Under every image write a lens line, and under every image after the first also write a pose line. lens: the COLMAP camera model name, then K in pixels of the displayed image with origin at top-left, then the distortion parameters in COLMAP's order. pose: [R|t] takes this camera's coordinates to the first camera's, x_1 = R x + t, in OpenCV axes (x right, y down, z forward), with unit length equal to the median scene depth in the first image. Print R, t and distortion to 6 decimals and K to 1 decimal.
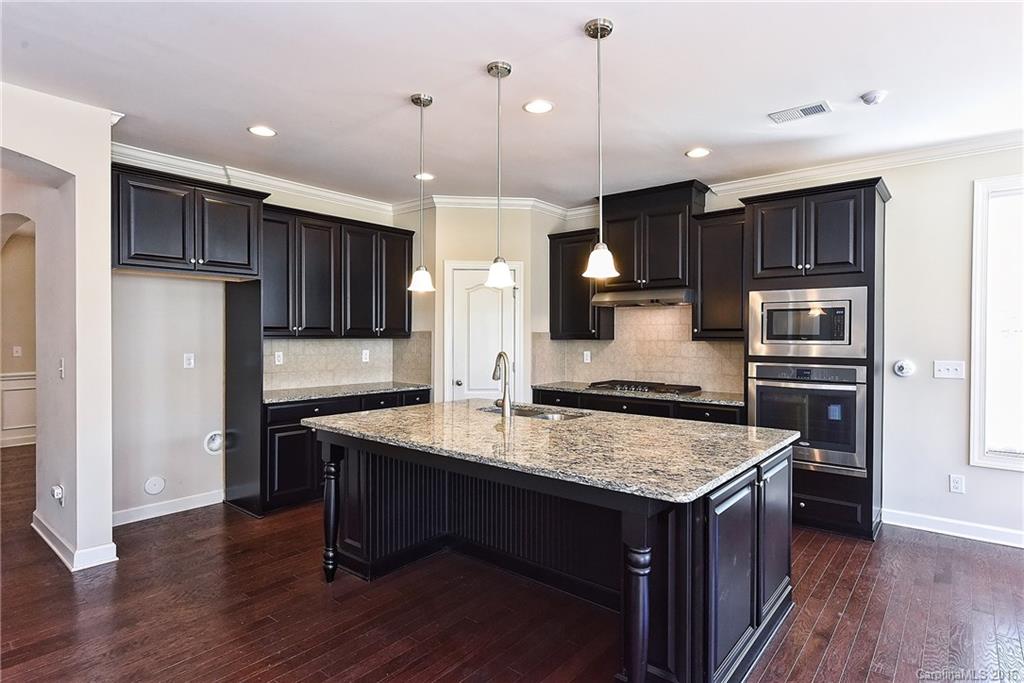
lens RADIAL K [[543.1, 0, 513.9], [0, 543.1, 341.5], [0, 0, 1]] dist [0.000628, 0.000226]
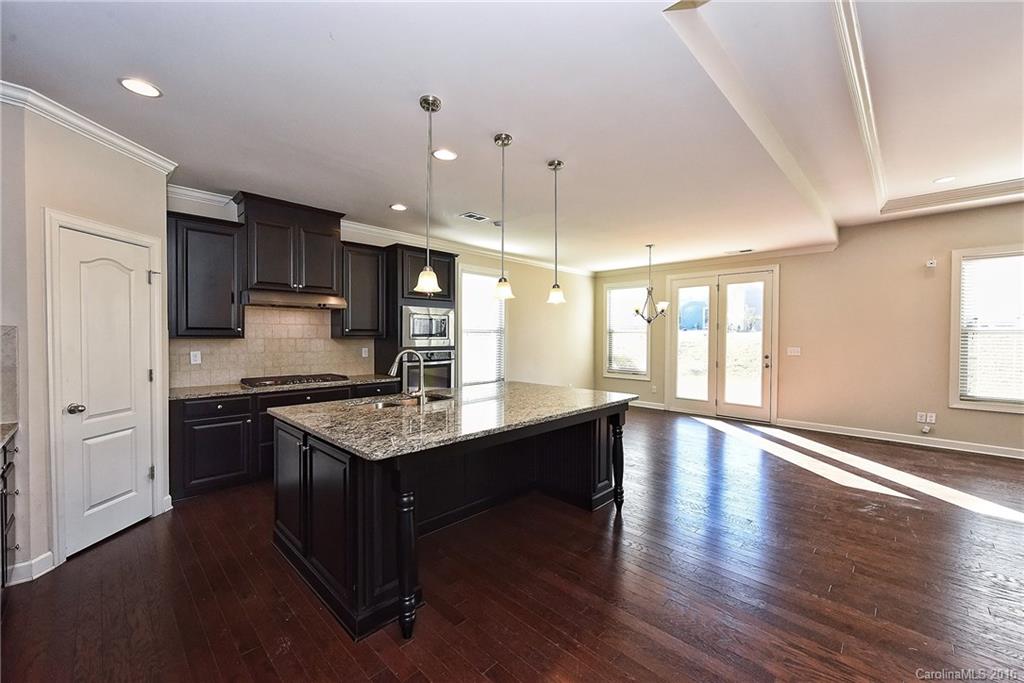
lens RADIAL K [[404.0, 0, 518.6], [0, 404.0, 340.7], [0, 0, 1]] dist [-0.001278, -0.000095]
pose [[0.079197, -0.016878, 0.996716, -0.687738], [0.008325, 0.999833, 0.016269, -0.008516], [-0.996824, 0.007009, 0.079325, 0.584739]]
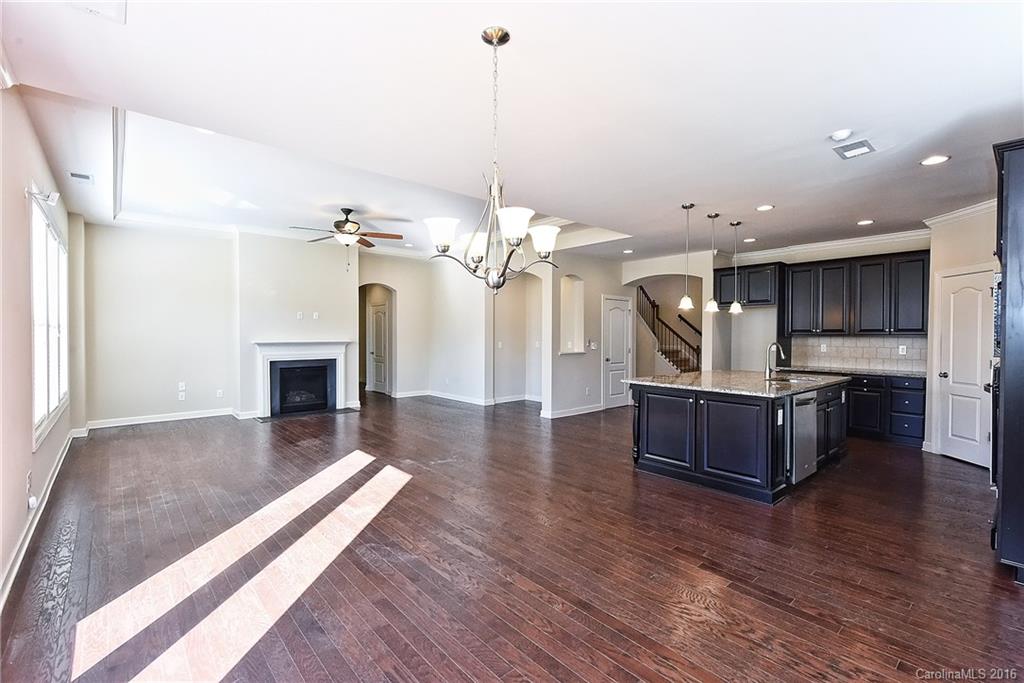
lens RADIAL K [[454.6, 0, 516.3], [0, 454.6, 340.3], [0, 0, 1]] dist [-0.000821, -0.000135]
pose [[-0.158515, 0.007286, -0.987330, 1.311332], [-0.015468, 0.999832, 0.009861, 0.008408], [0.987235, 0.016835, -0.158376, 0.329991]]
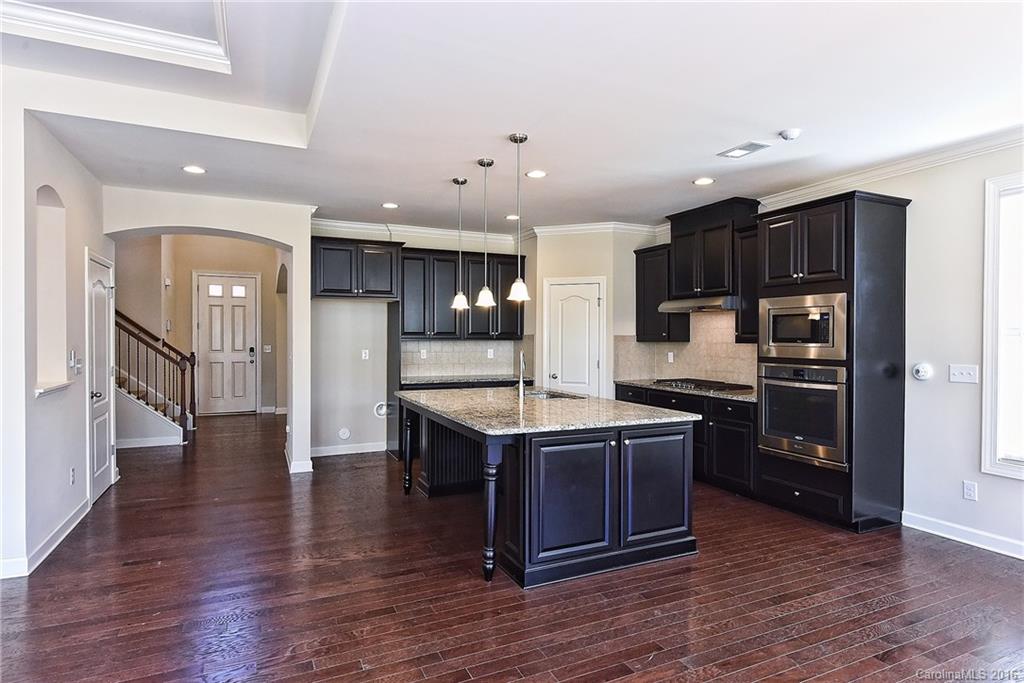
lens RADIAL K [[554.3, 0, 512.0], [0, 554.3, 341.5], [0, 0, 1]] dist [-0.001437, -0.000902]
pose [[0.902547, 0.003621, -0.430577, 0.466240], [-0.005383, 0.999981, -0.002875, 0.000931], [0.430559, 0.004912, 0.902549, -0.237496]]
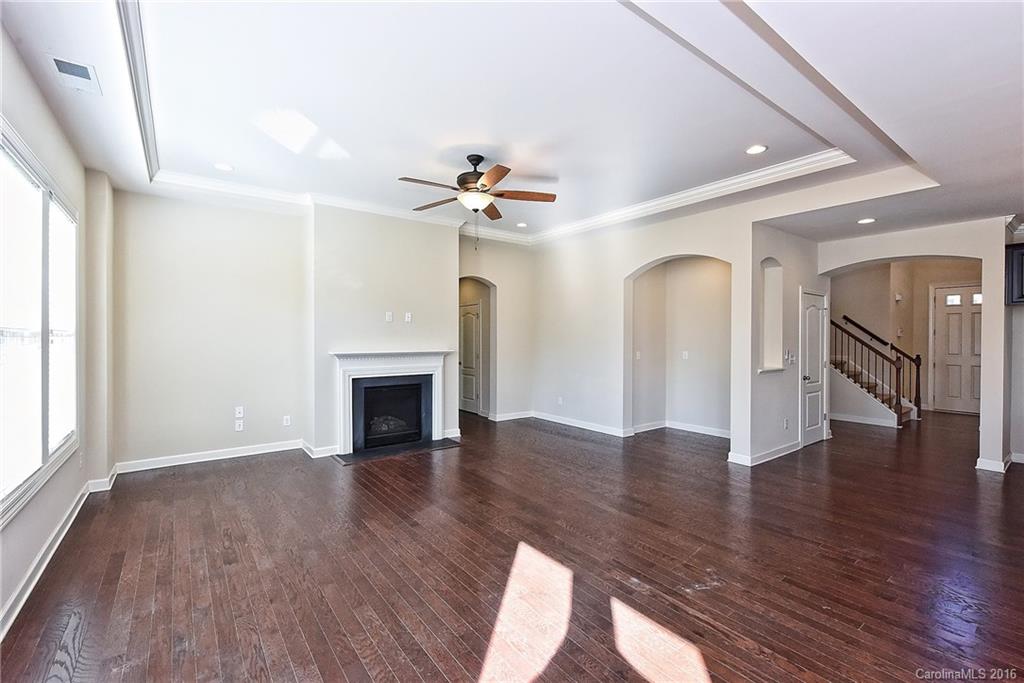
lens RADIAL K [[444.5, 0, 517.3], [0, 444.5, 339.9], [0, 0, 1]] dist [-0.002012, -0.000311]
pose [[-0.232631, -0.000865, -0.972565, 0.828439], [-0.016478, 0.999860, 0.003052, -0.001633], [0.972425, 0.016736, -0.232613, -0.161344]]
